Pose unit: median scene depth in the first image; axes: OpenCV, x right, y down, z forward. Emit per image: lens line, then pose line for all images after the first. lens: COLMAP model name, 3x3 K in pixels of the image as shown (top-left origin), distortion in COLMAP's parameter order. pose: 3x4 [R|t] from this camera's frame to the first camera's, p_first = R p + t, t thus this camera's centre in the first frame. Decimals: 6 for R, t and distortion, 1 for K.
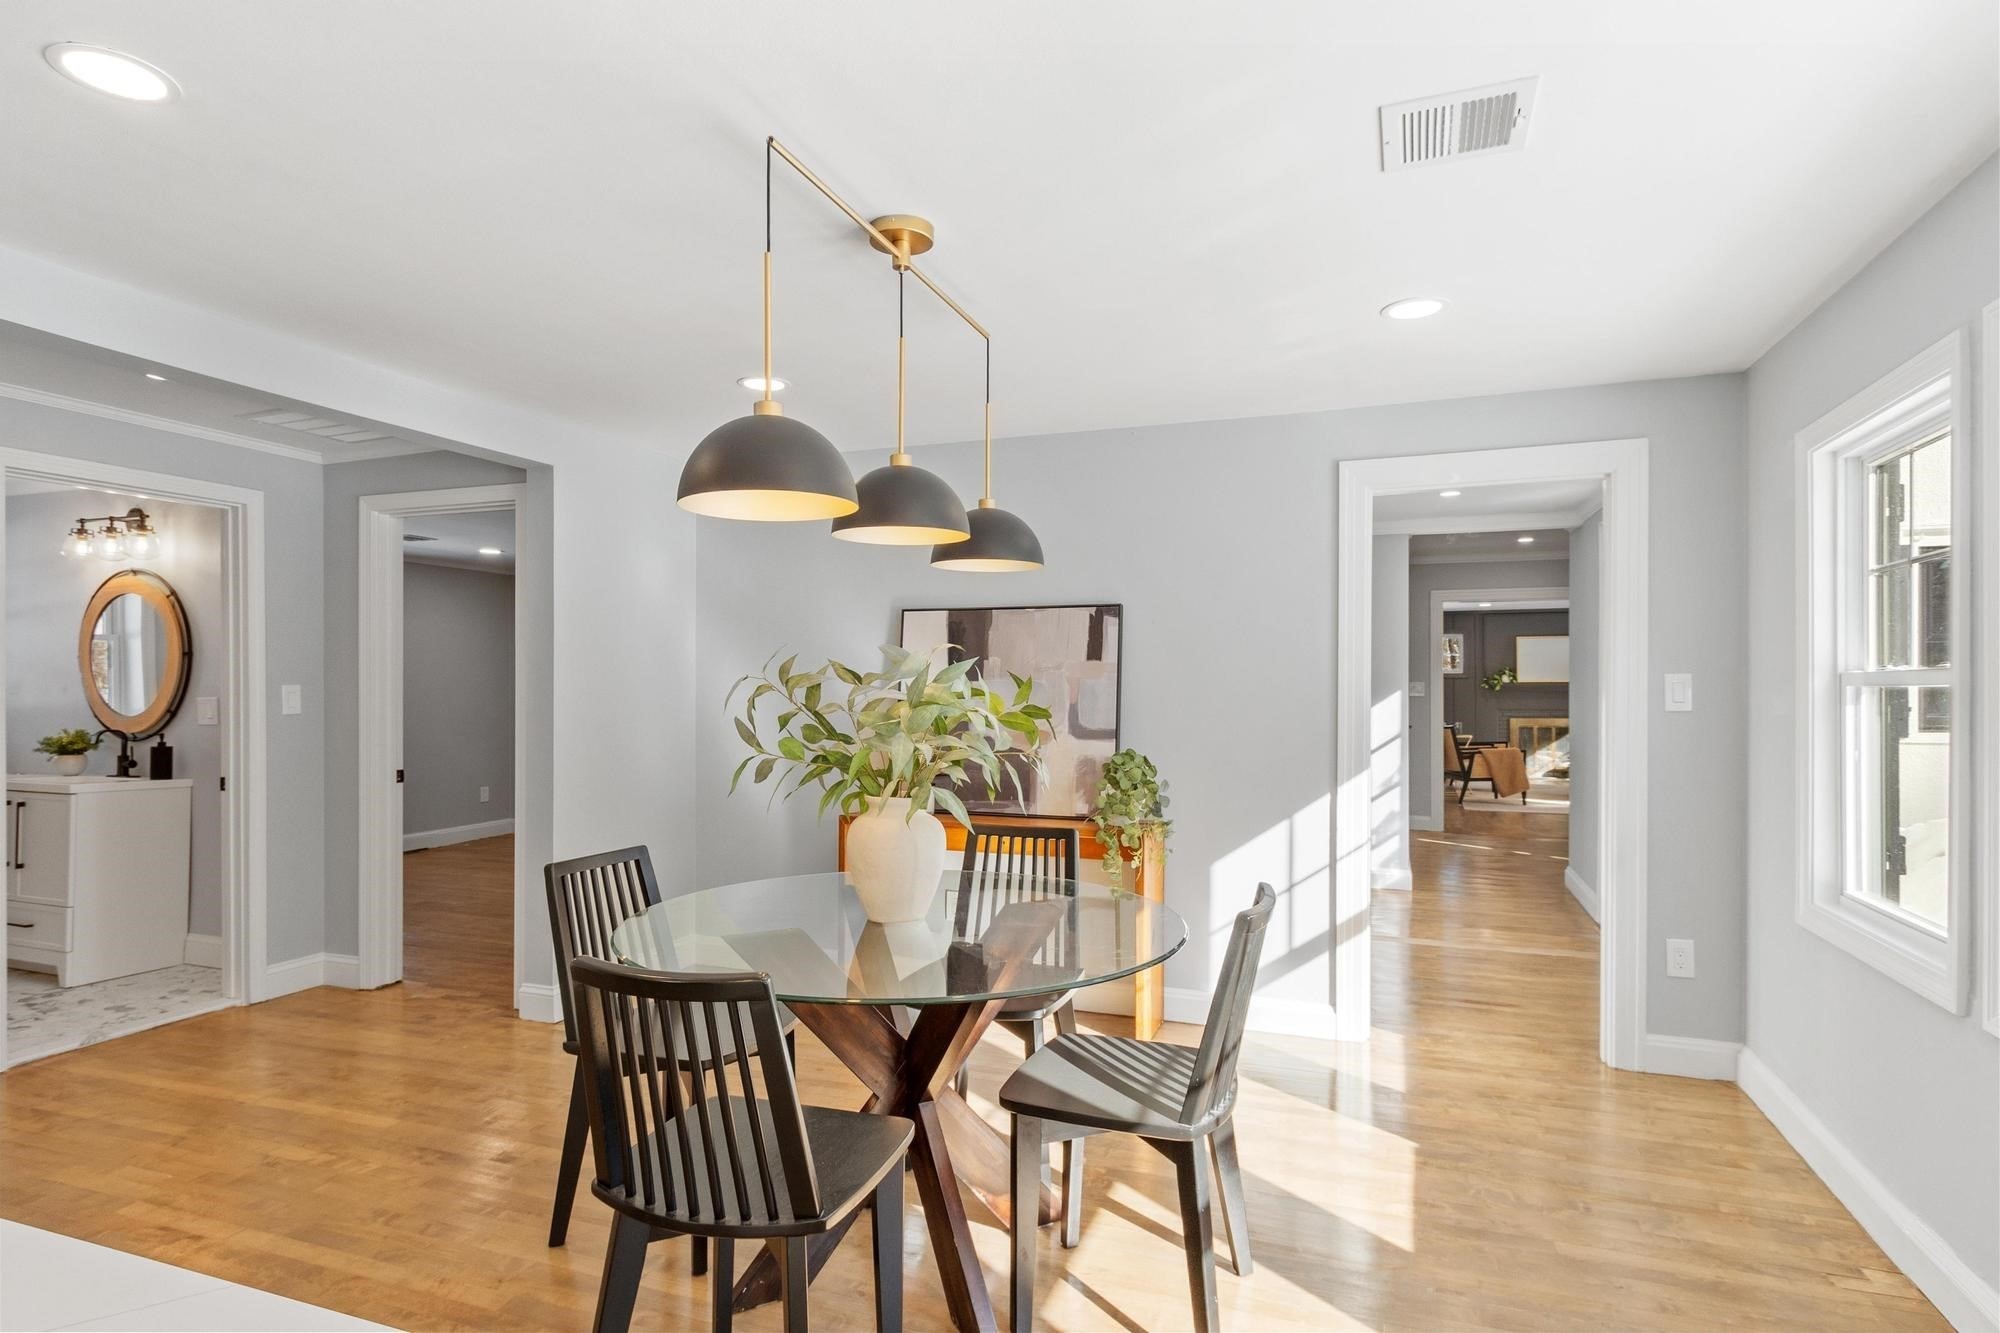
lens RADIAL K [[1050.2, 0, 987.7], [0, 1050.2, 689.3], [0, 0, 1]] dist [0.000306, 0.000435]
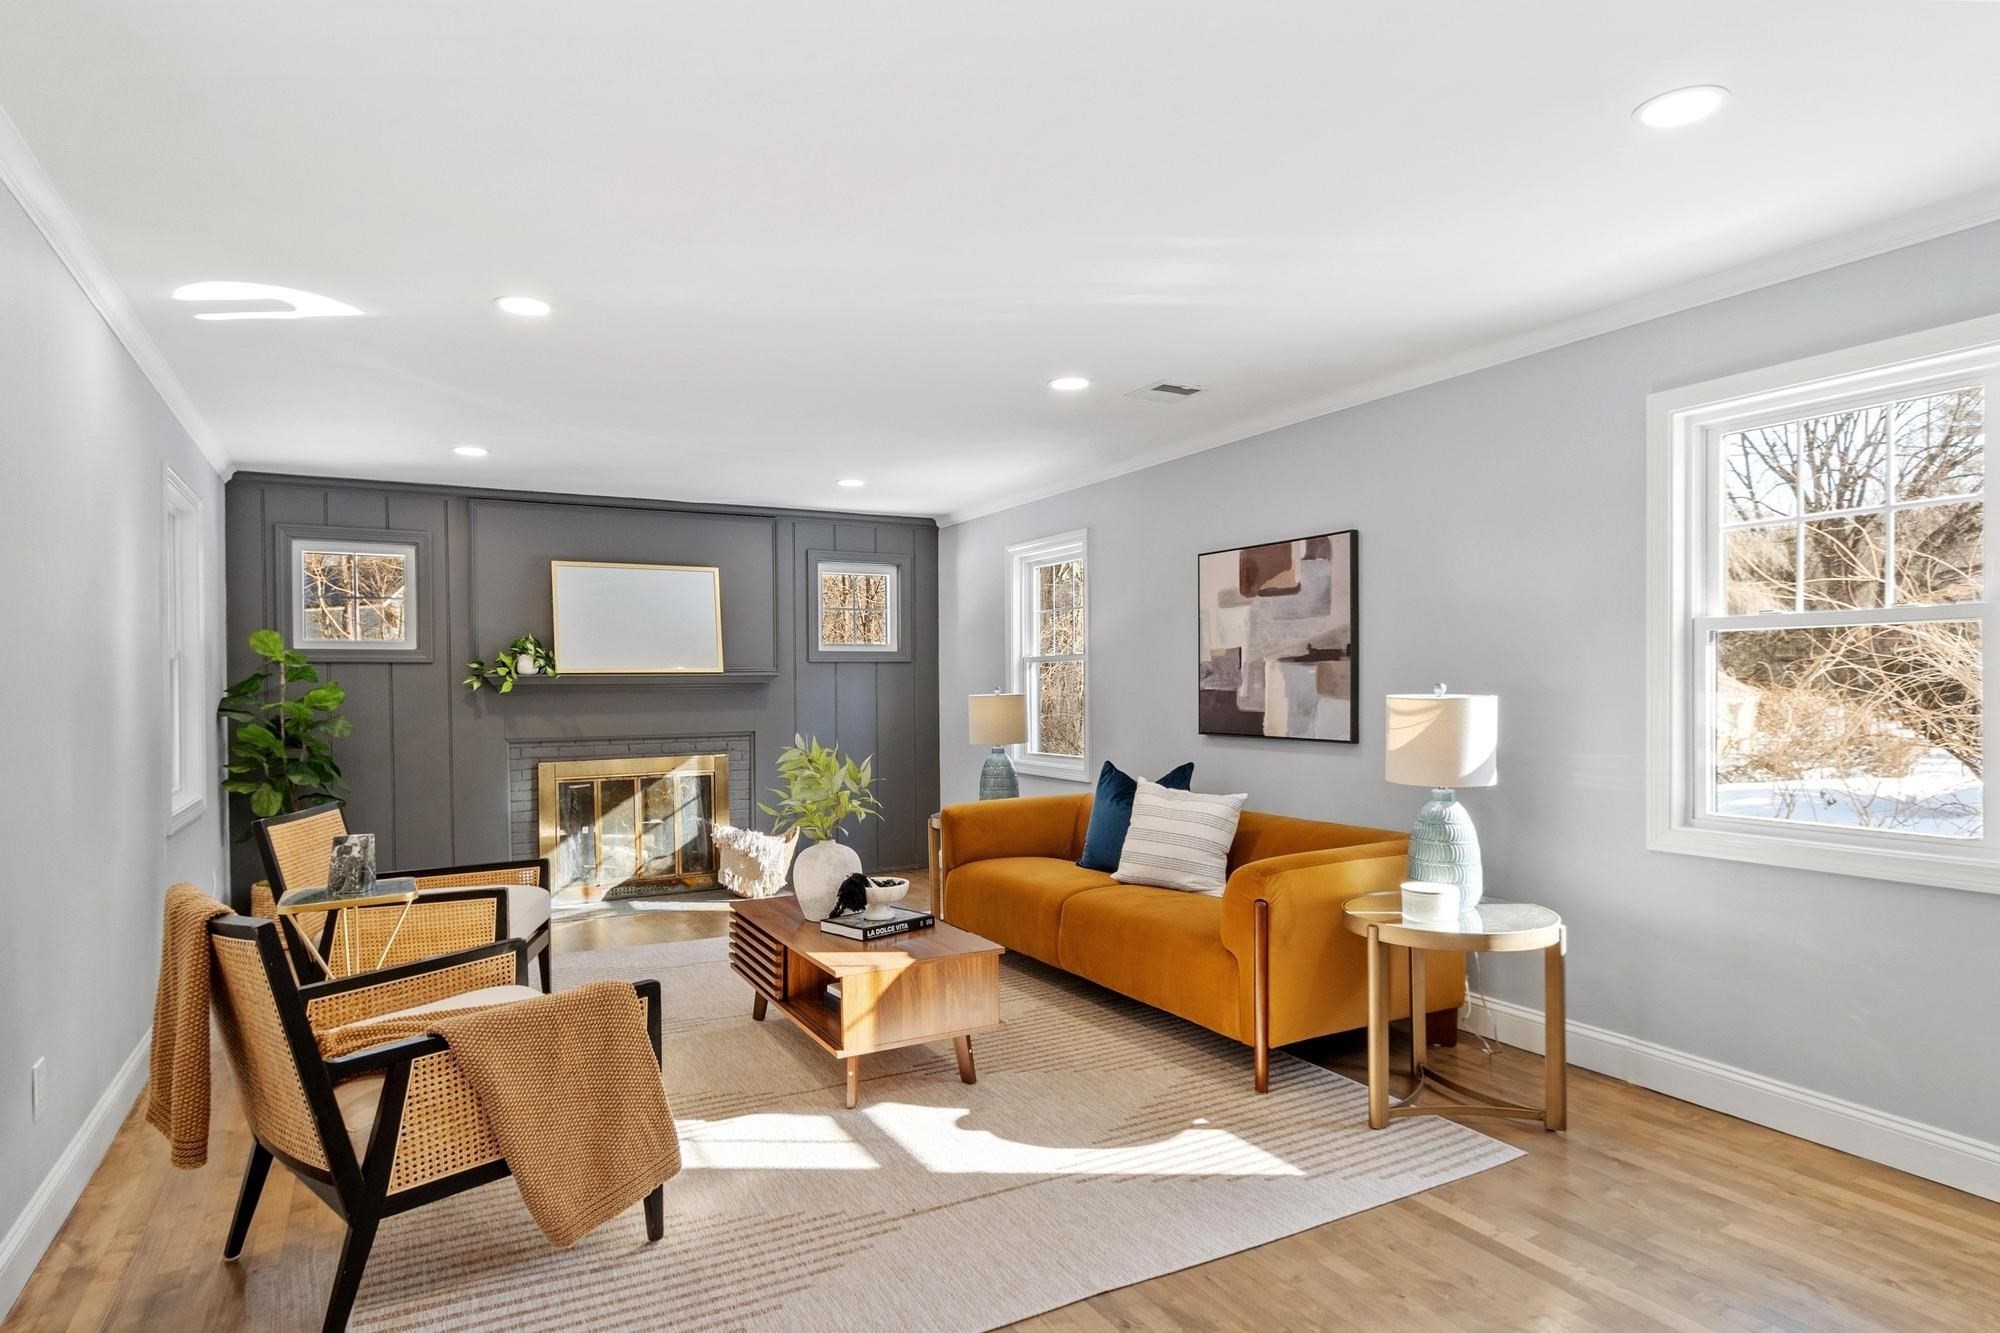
lens RADIAL K [[1130.8, 0, 1022.3], [0, 1130.8, 680.5], [0, 0, 1]] dist [0.003441, 0.000598]
pose [[0.629493, -0.004176, 0.776995, 0.281202], [0.005921, 0.999982, 0.000577, -0.003003], [-0.776984, 0.004238, 0.629506, 0.590146]]
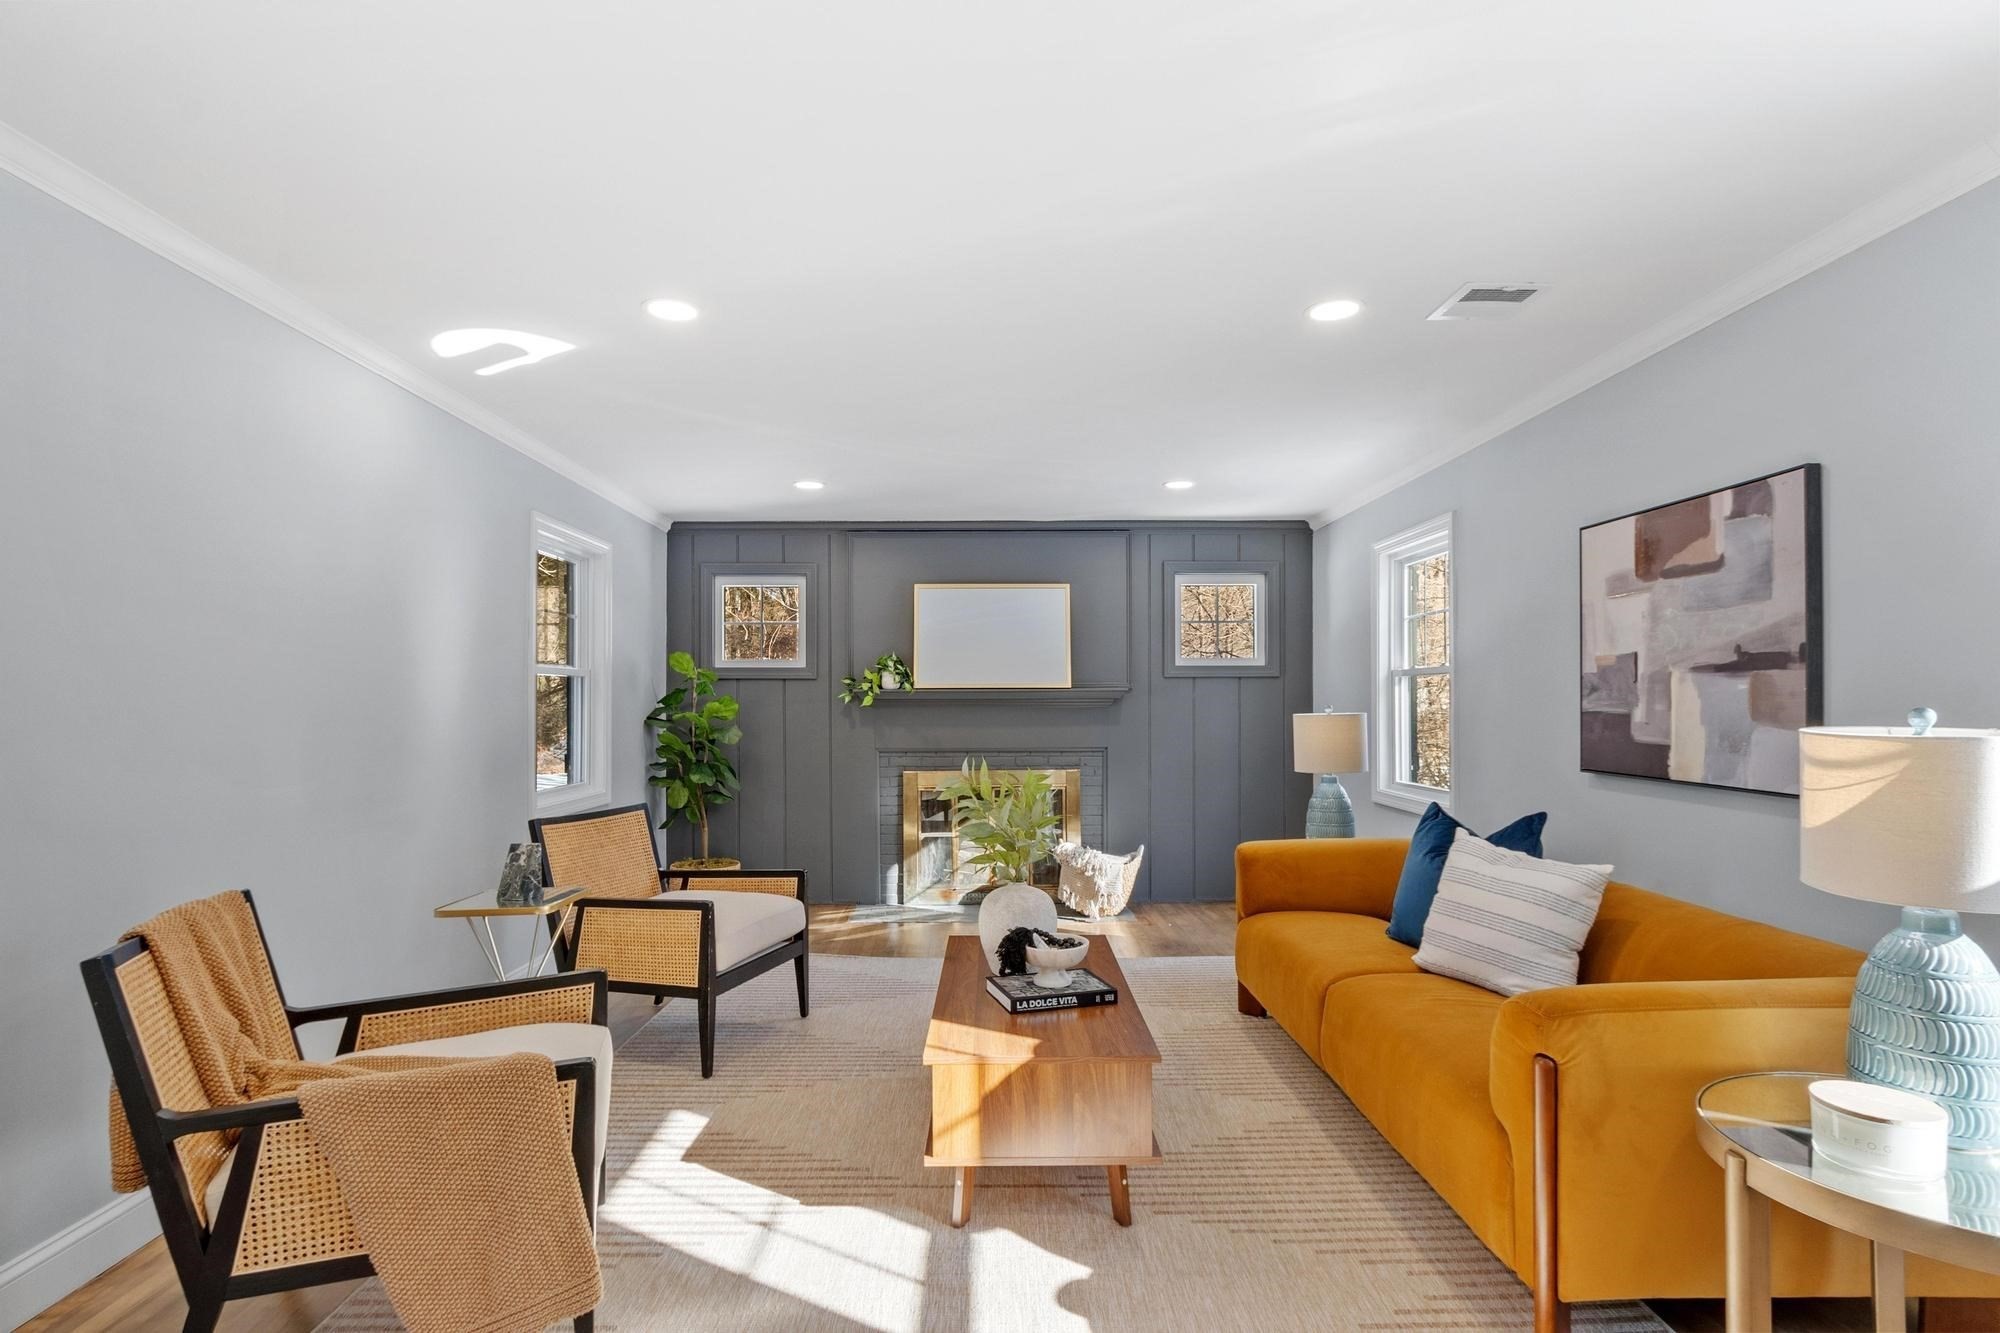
lens RADIAL K [[1007.2, 0, 991.1], [0, 1007.2, 682.7], [0, 0, 1]] dist [0.000192, 0.000635]
pose [[0.927151, 0.004280, 0.374664, 0.379110], [0.001004, 0.999903, -0.013909, -0.003092], [-0.374687, 0.013272, 0.927056, 0.605645]]
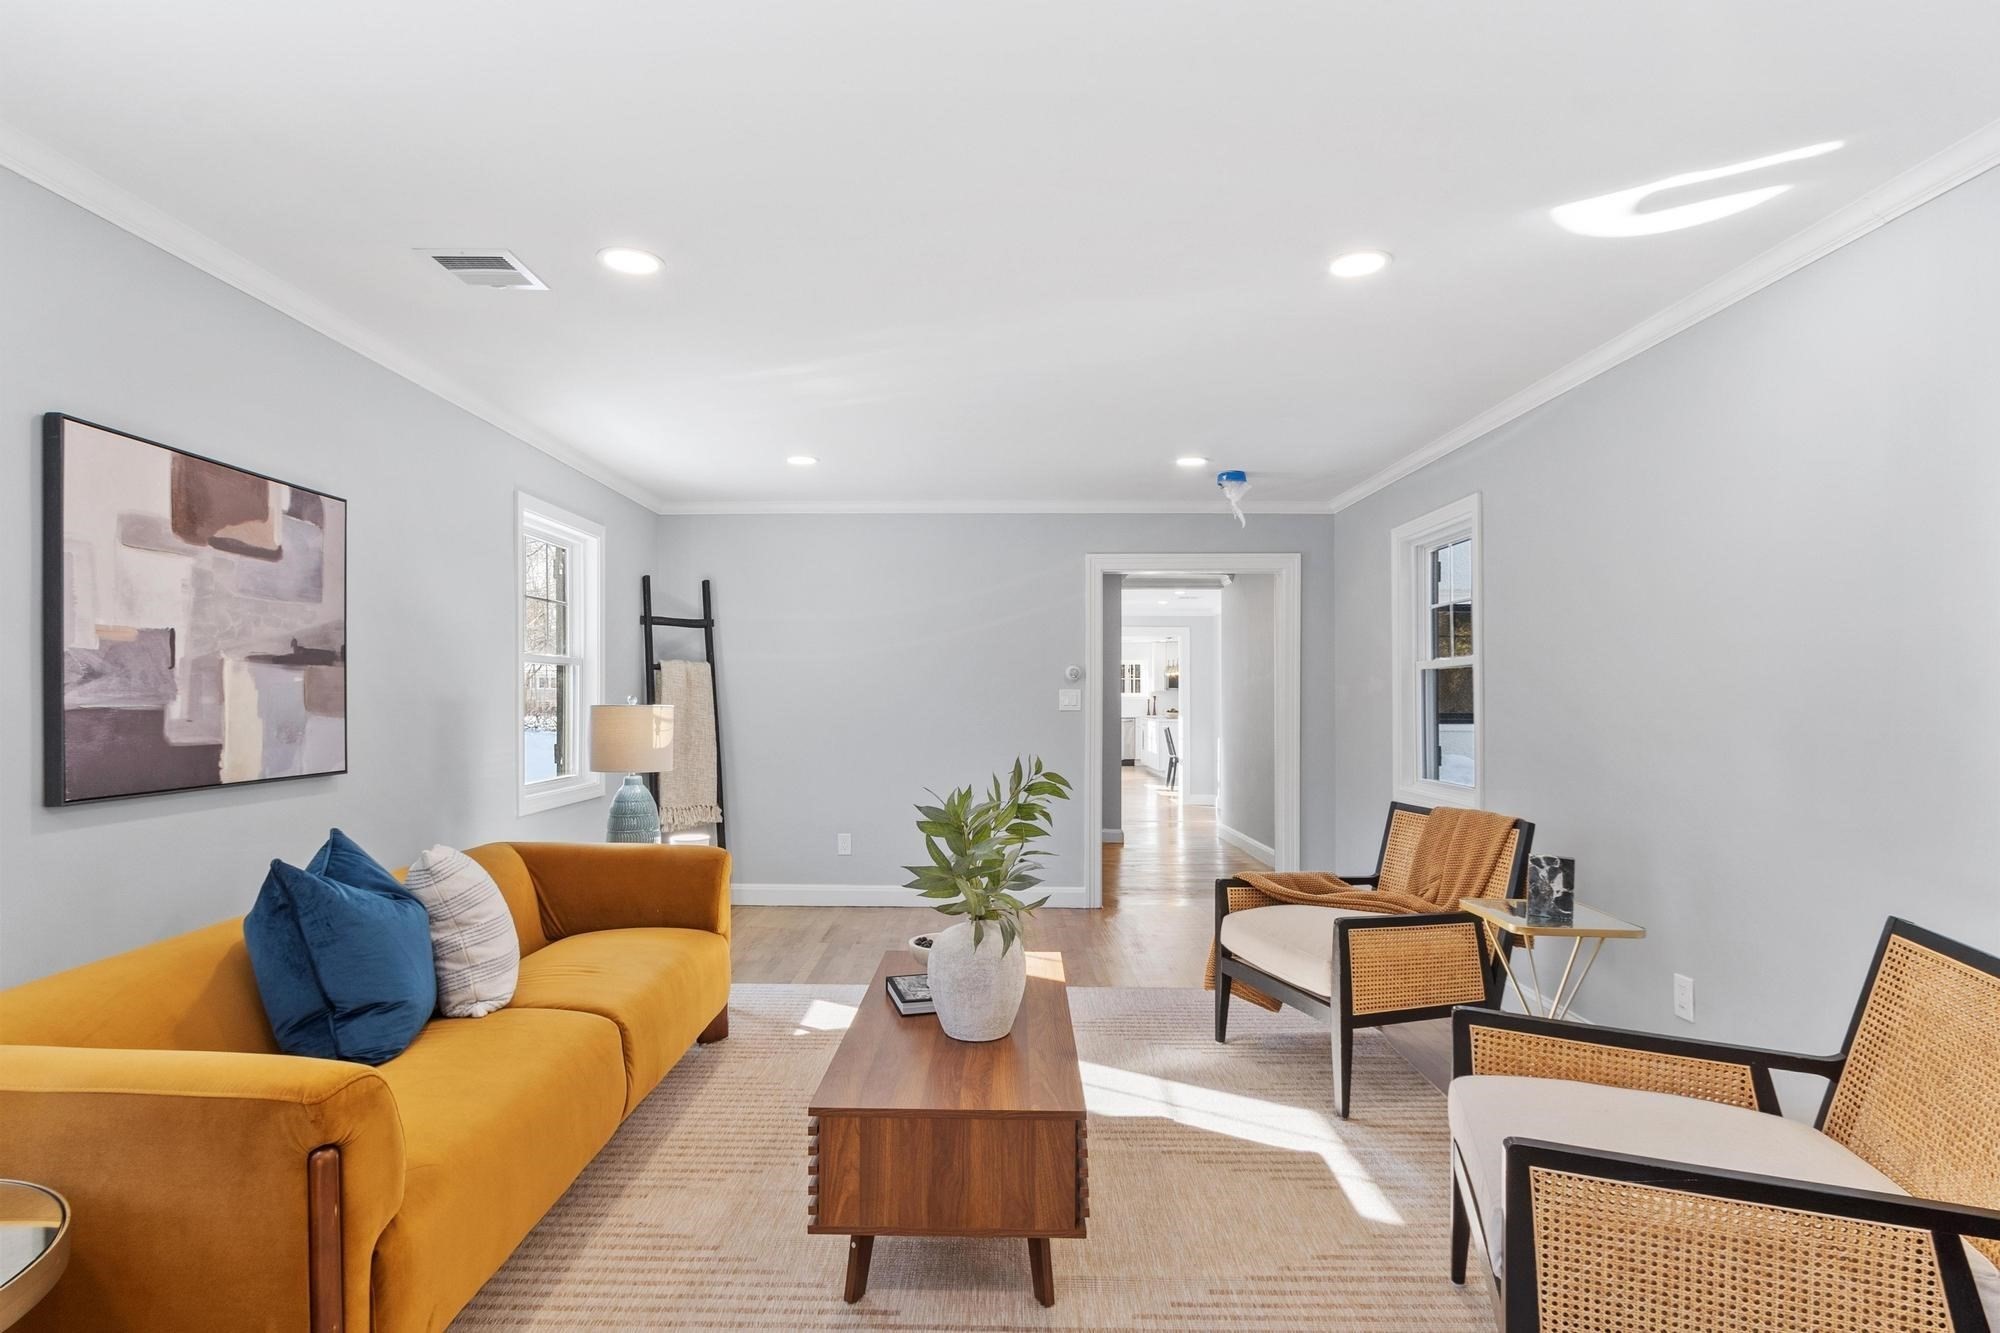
lens RADIAL K [[1050.2, 0, 987.7], [0, 1050.2, 689.3], [0, 0, 1]] dist [0.000306, 0.000435]
pose [[-0.935265, -0.003038, -0.353934, 0.523939], [0.000096, 0.999961, -0.008836, -0.001034], [0.353947, -0.008298, -0.935228, 0.964422]]
